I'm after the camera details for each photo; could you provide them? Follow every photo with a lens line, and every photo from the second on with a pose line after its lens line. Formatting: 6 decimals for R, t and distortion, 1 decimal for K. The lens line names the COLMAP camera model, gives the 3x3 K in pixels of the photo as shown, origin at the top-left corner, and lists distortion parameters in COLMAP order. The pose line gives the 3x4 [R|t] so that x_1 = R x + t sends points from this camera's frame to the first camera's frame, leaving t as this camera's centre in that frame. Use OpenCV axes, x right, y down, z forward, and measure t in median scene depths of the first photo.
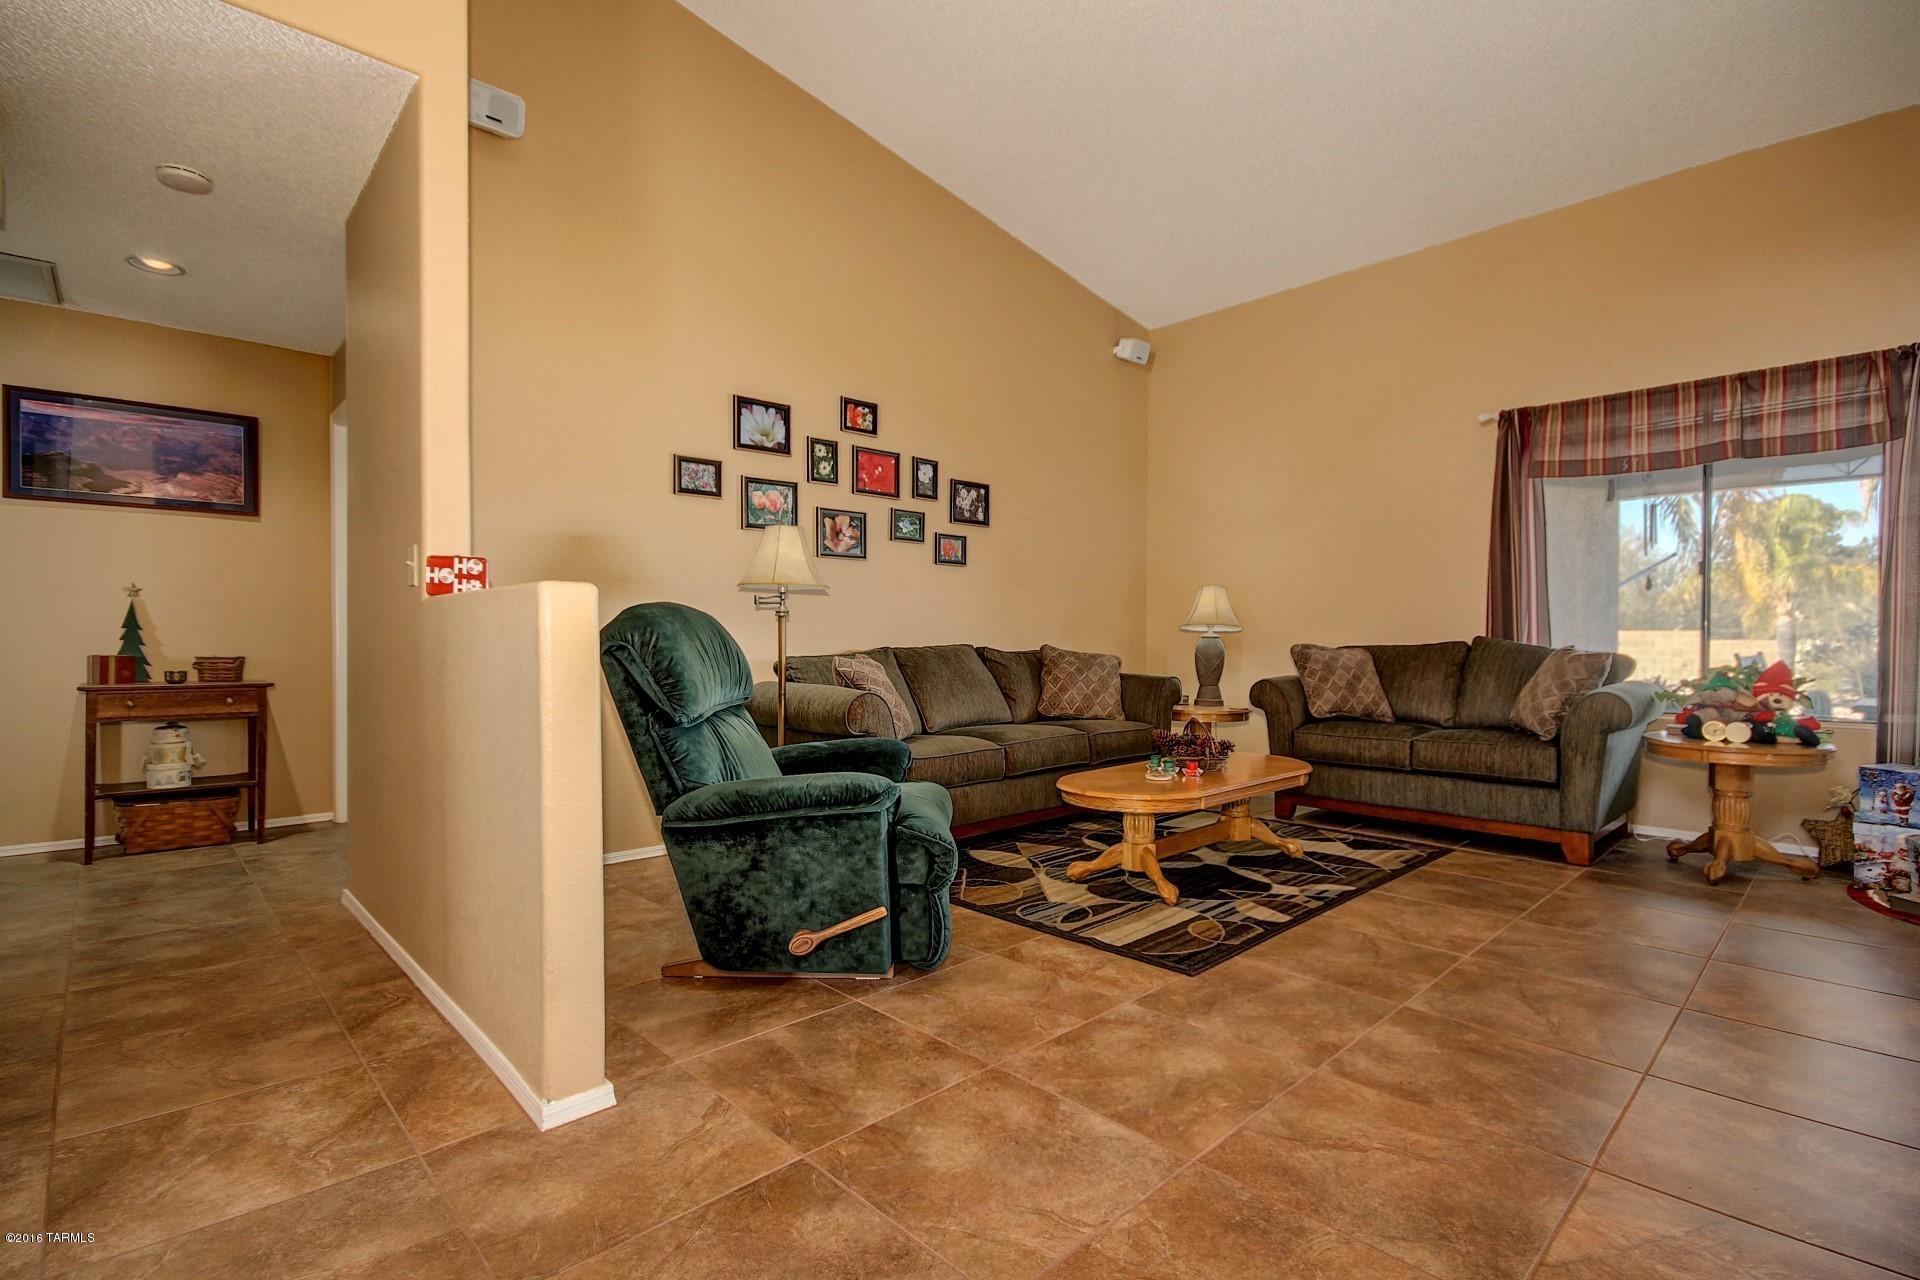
lens RADIAL K [[887.5, 0, 971.2], [0, 887.5, 640.2], [0, 0, 1]] dist [0.007241, -0.007403]
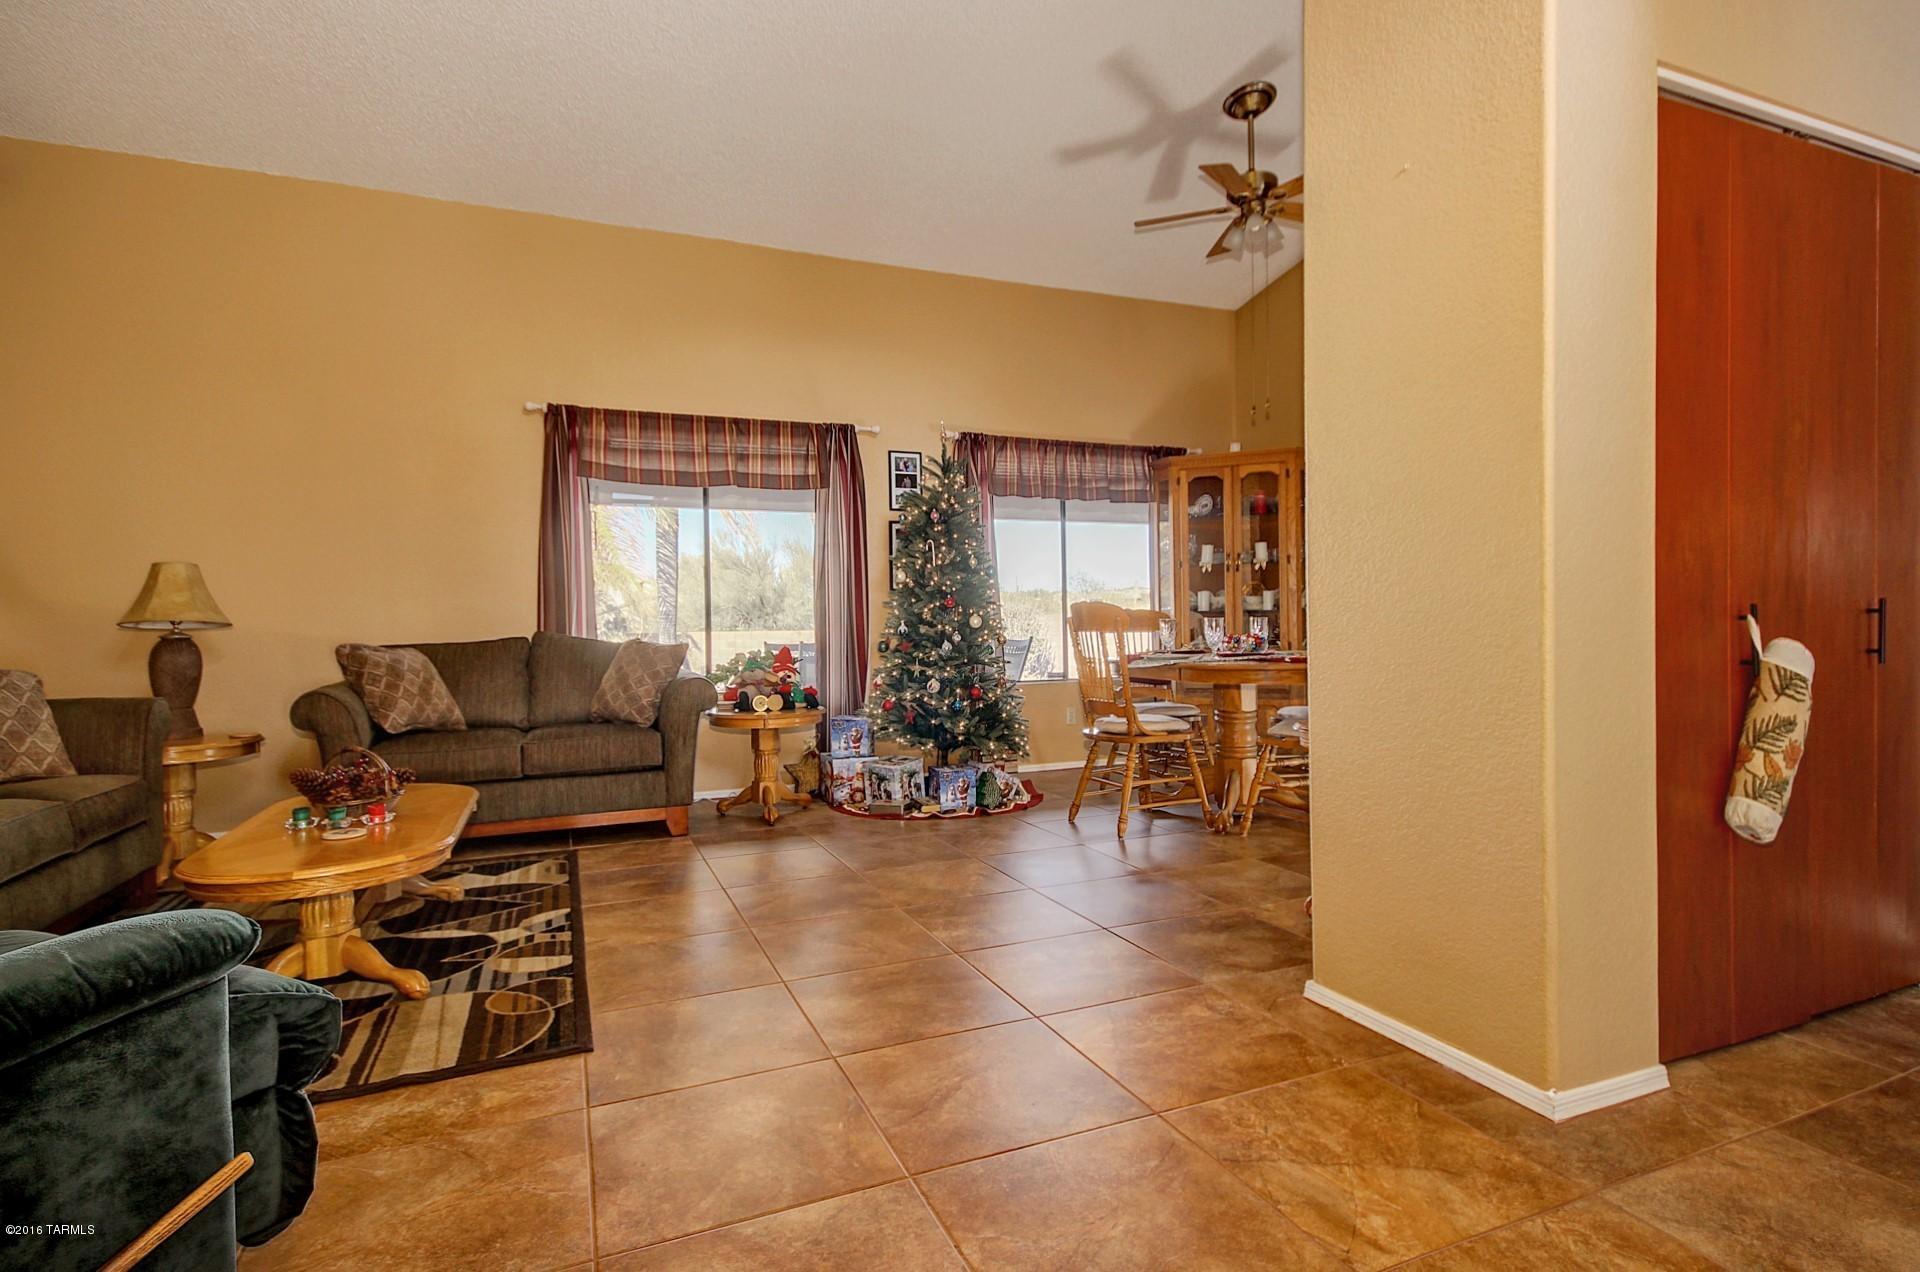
lens RADIAL K [[942.4, 0, 960.0], [0, 942.4, 636.0], [0, 0, 1]] dist [0.001627, -0.000213]
pose [[0.362086, -0.017019, 0.931989, -0.264311], [0.021385, 0.999722, 0.009948, 0.000375], [-0.931899, 0.016328, 0.362350, 0.233530]]
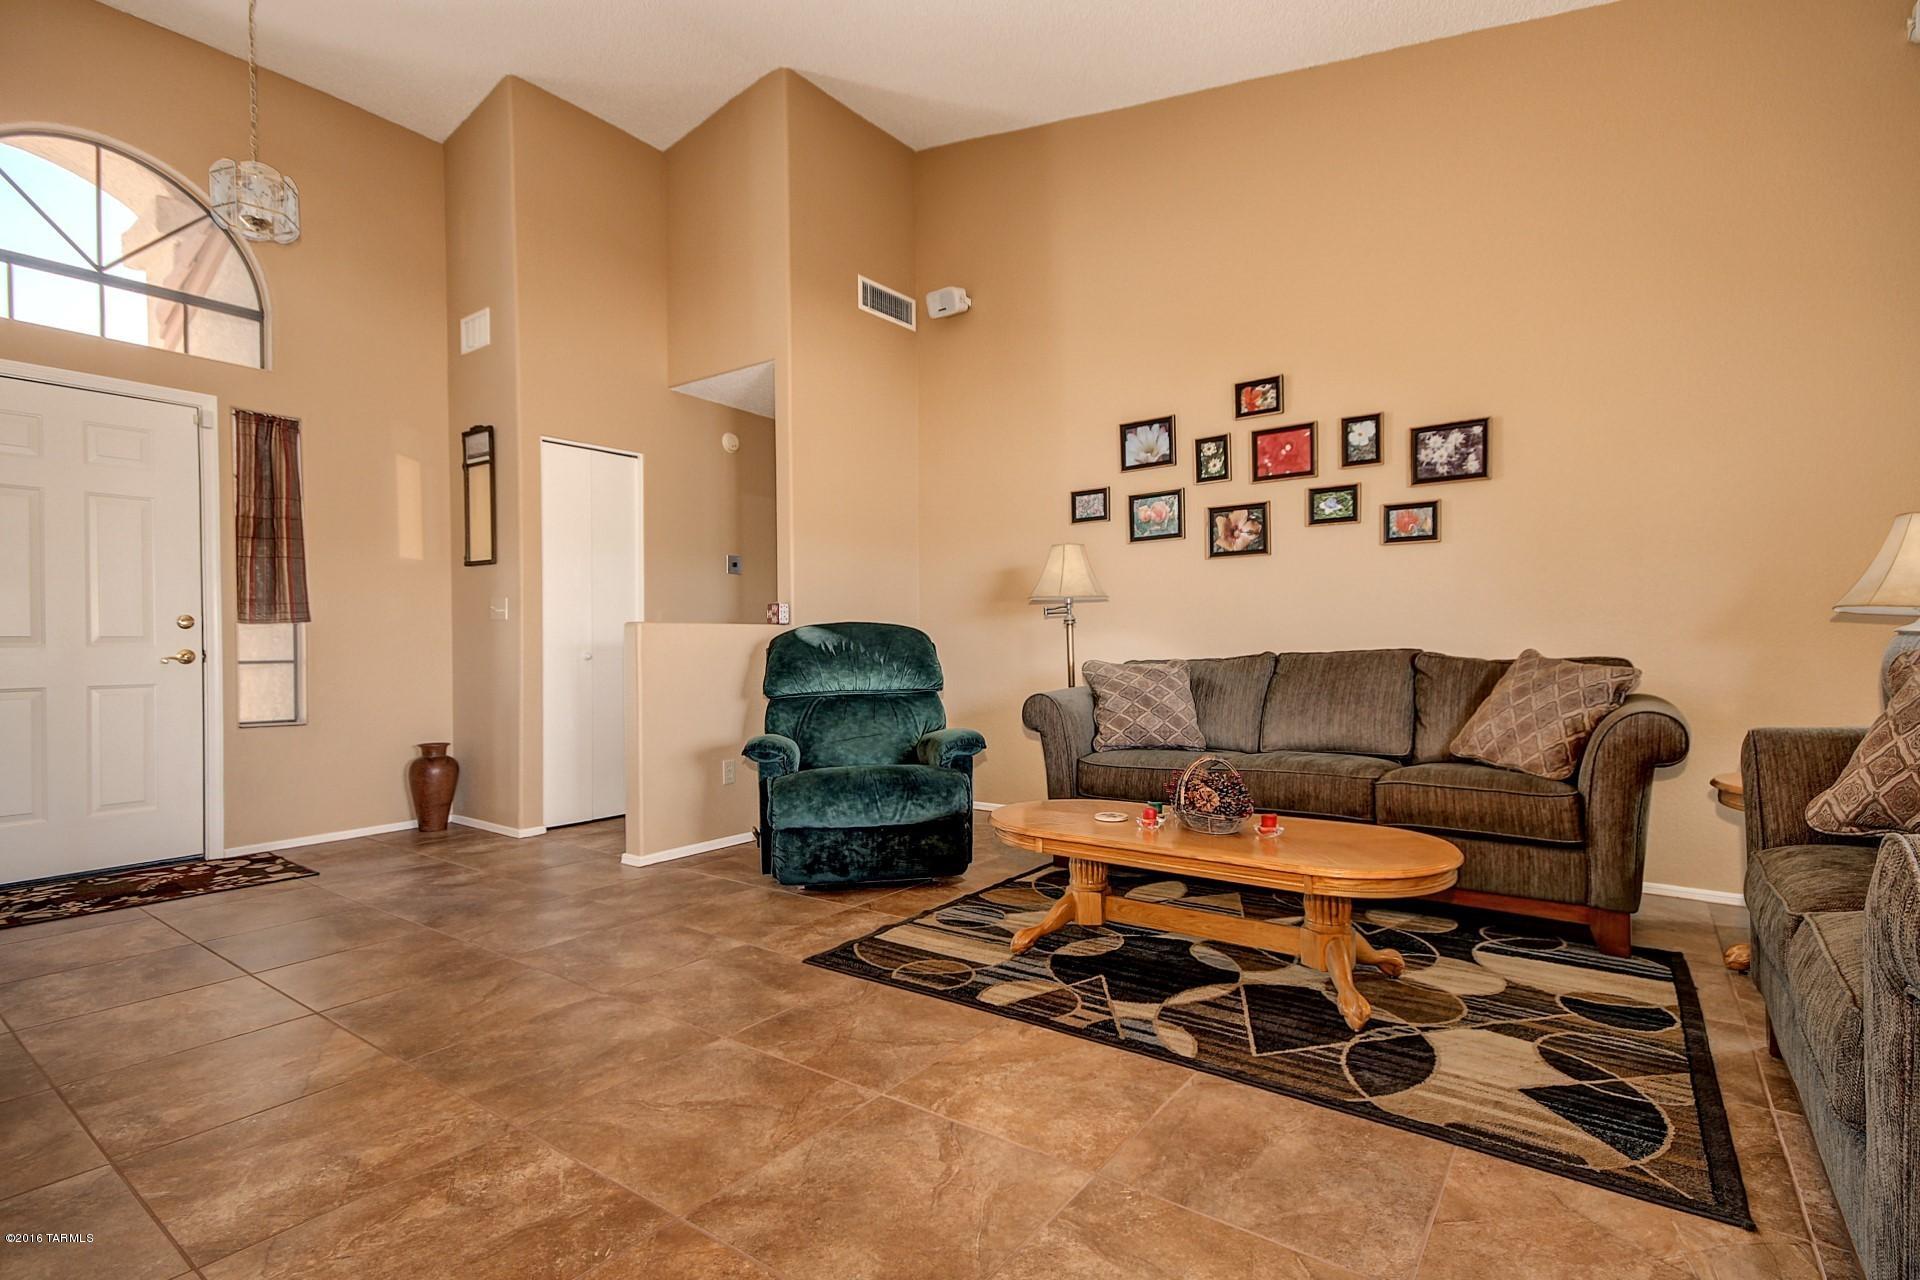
lens RADIAL K [[921.1, 0, 967.0], [0, 921.1, 638.1], [0, 0, 1]] dist [0.016599, 0.000092]
pose [[0.176254, -0.010219, -0.984292, 0.864121], [0.005896, 0.999939, -0.009326, 0.001041], [0.984327, -0.004159, 0.176303, 0.626900]]
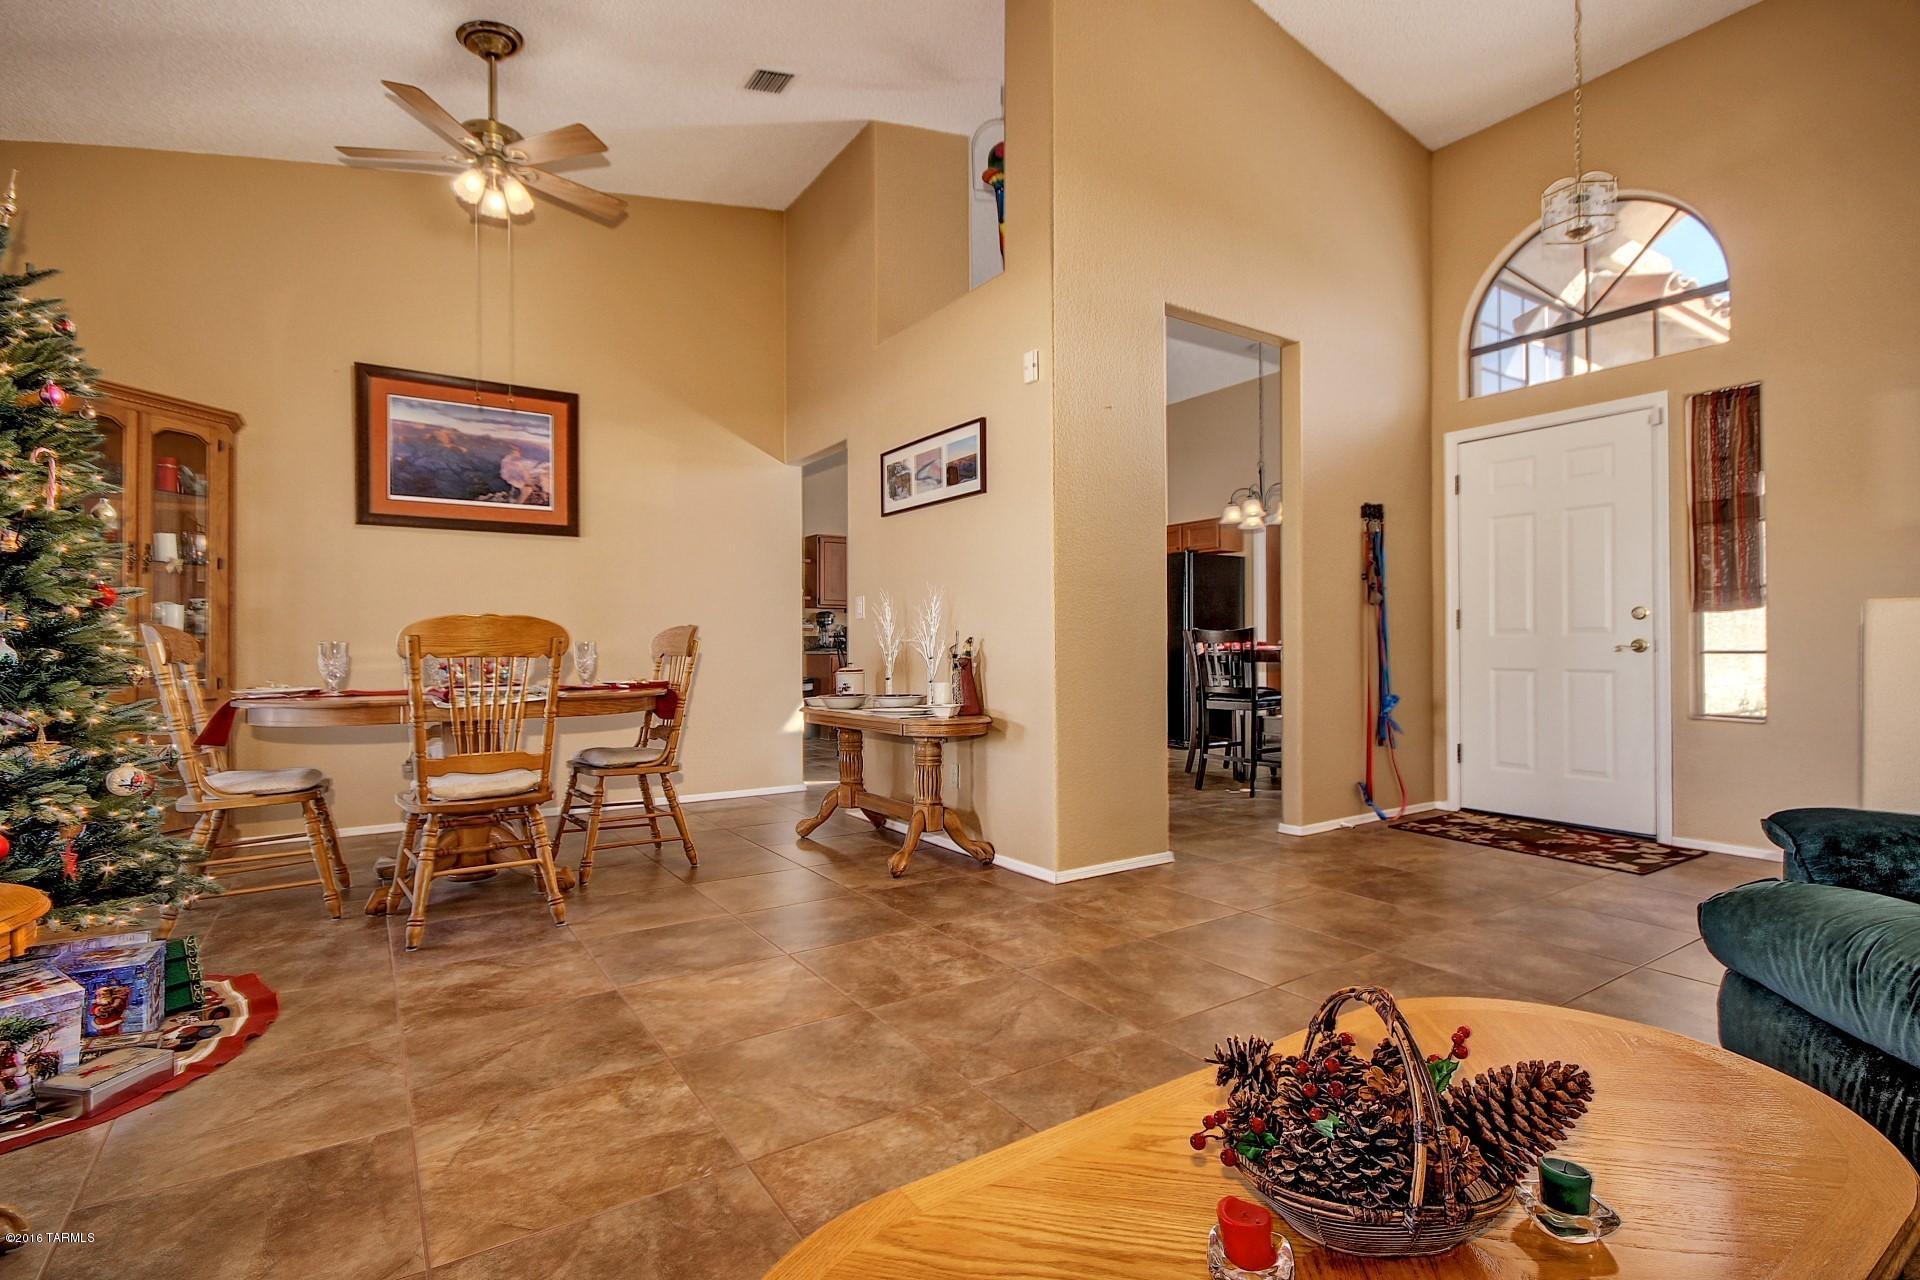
lens RADIAL K [[913.7, 0, 960.0], [0, 913.7, 640.0], [0, 0, 1]] dist [-0.025629, 0.000121]
pose [[-0.982966, 0.002910, 0.183764, 0.289876], [0.003128, 0.999995, 0.000896, -0.002910], [-0.183760, 0.001455, -0.982970, 1.146326]]
